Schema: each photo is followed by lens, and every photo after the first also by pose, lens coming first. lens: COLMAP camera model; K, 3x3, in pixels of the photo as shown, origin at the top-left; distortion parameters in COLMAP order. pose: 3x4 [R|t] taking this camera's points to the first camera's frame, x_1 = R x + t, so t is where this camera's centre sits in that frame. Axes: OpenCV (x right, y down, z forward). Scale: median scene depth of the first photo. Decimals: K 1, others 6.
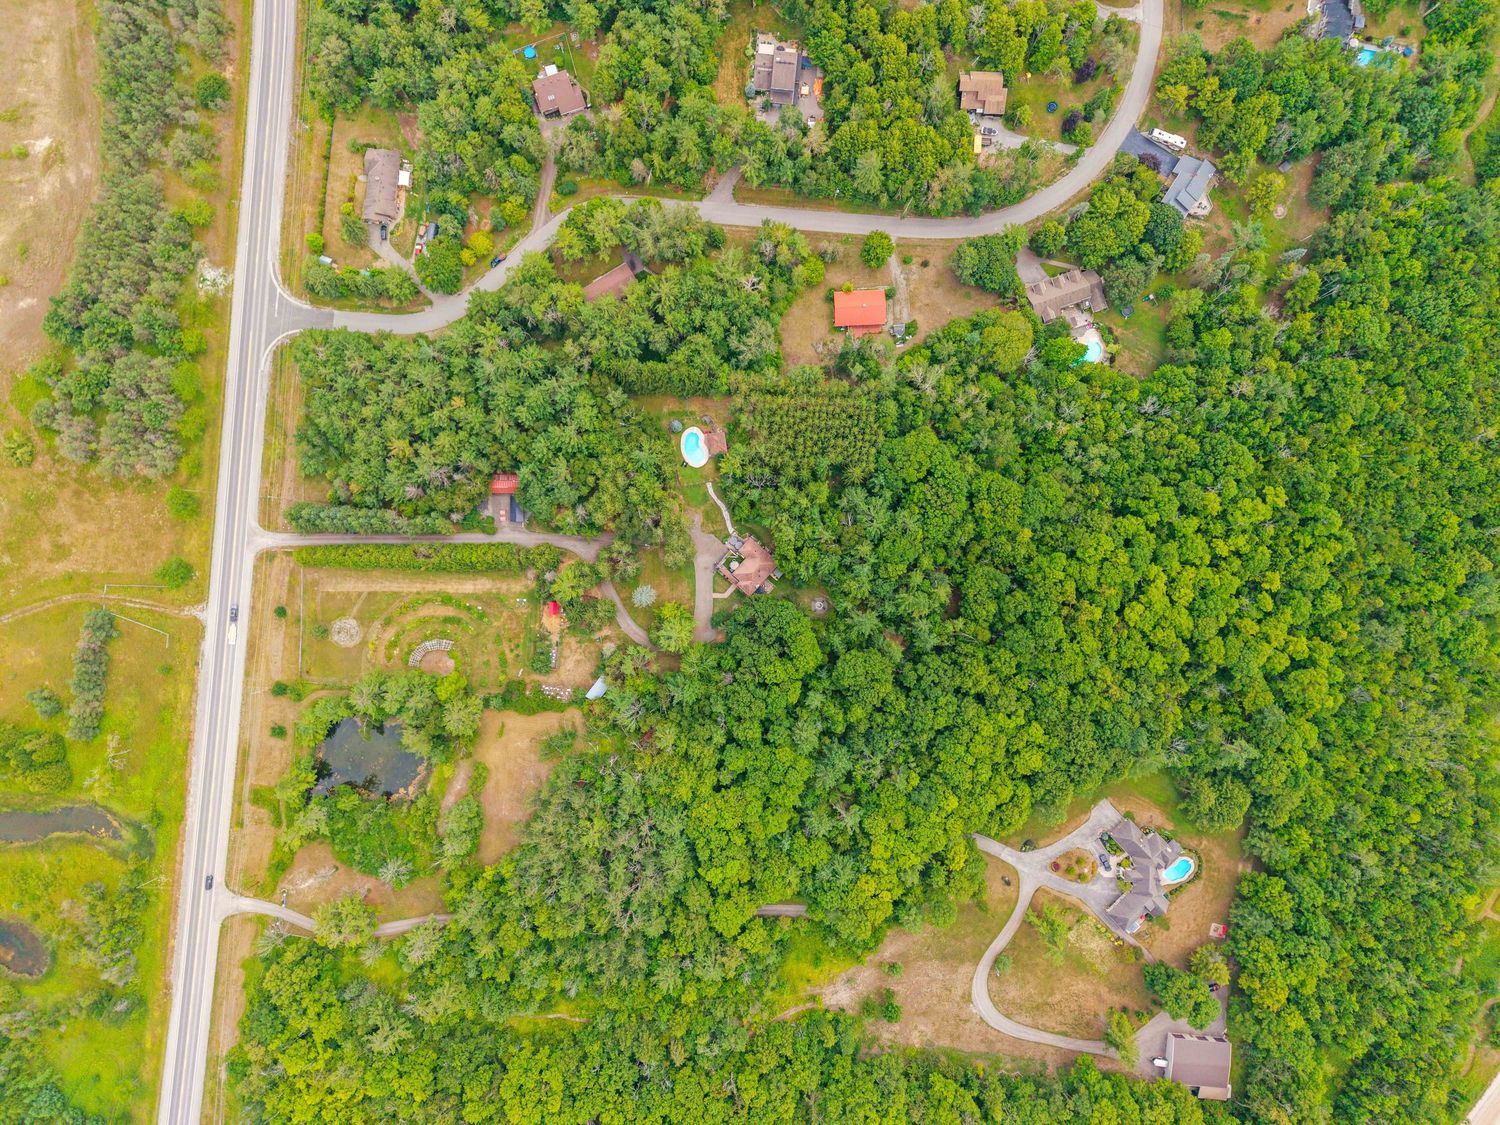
lens RADIAL K [[1003.5, 0, 736.8], [0, 1003.5, 574.9], [0, 0, 1]] dist [-0.005524, 0.001990]
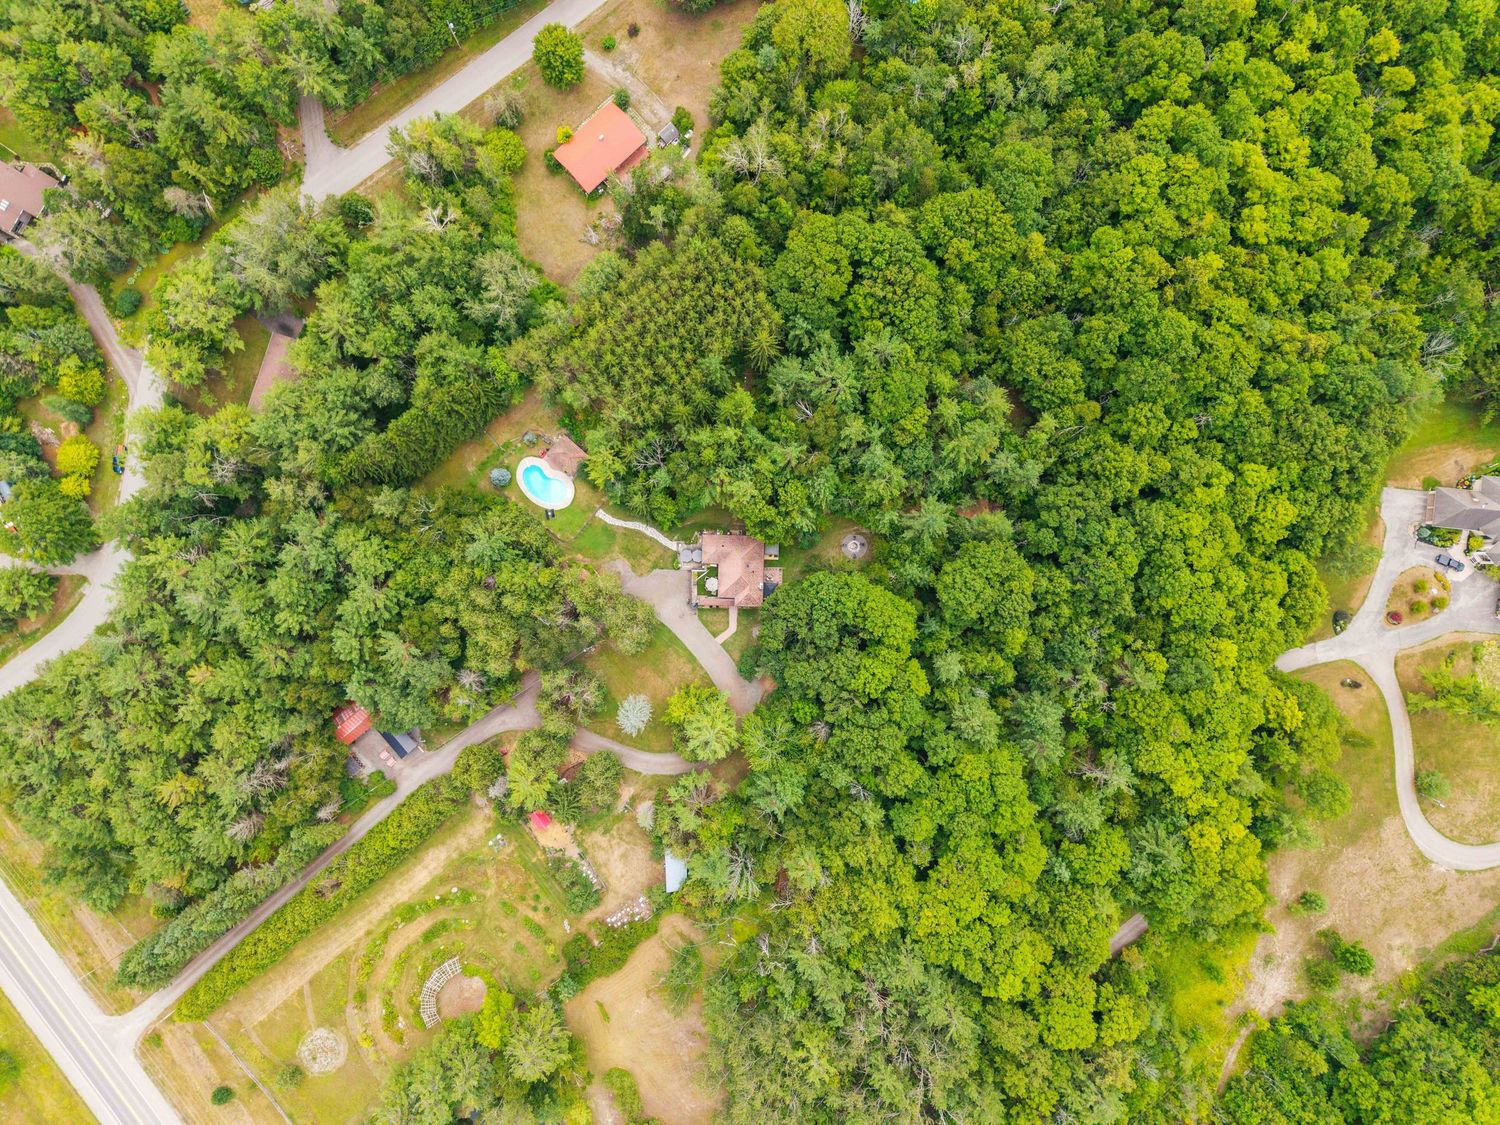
lens RADIAL K [[1003.5, 0, 747.4], [0, 1003.5, 570.6], [0, 0, 1]] dist [-0.005524, 0.001990]
pose [[0.761885, -0.647645, 0.009320, 0.014988], [0.647660, 0.761927, 0.001714, -0.002942], [-0.008211, 0.004730, 0.999955, 0.377038]]
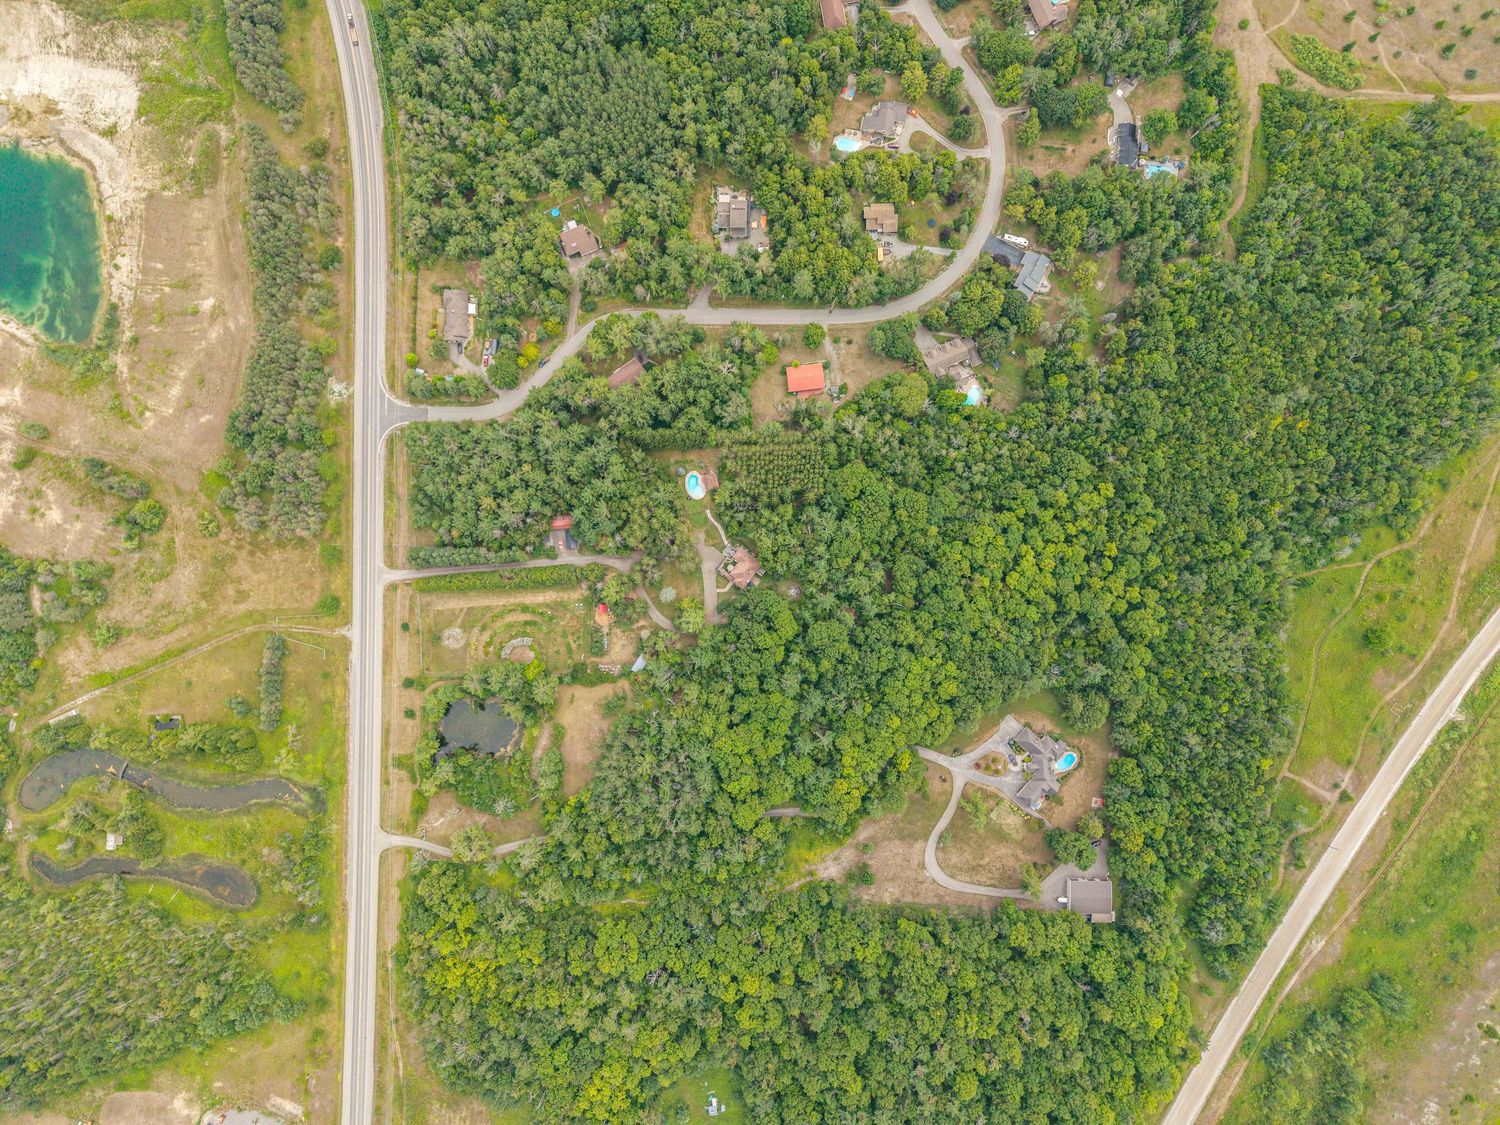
lens RADIAL K [[1003.5, 0, 734.5], [0, 1003.5, 582.1], [0, 0, 1]] dist [-0.005524, 0.001990]
pose [[0.996985, -0.077583, 0.001577, -0.000395], [0.077578, 0.996982, 0.002847, 0.006849], [-0.001793, -0.002716, 0.999995, -0.410065]]
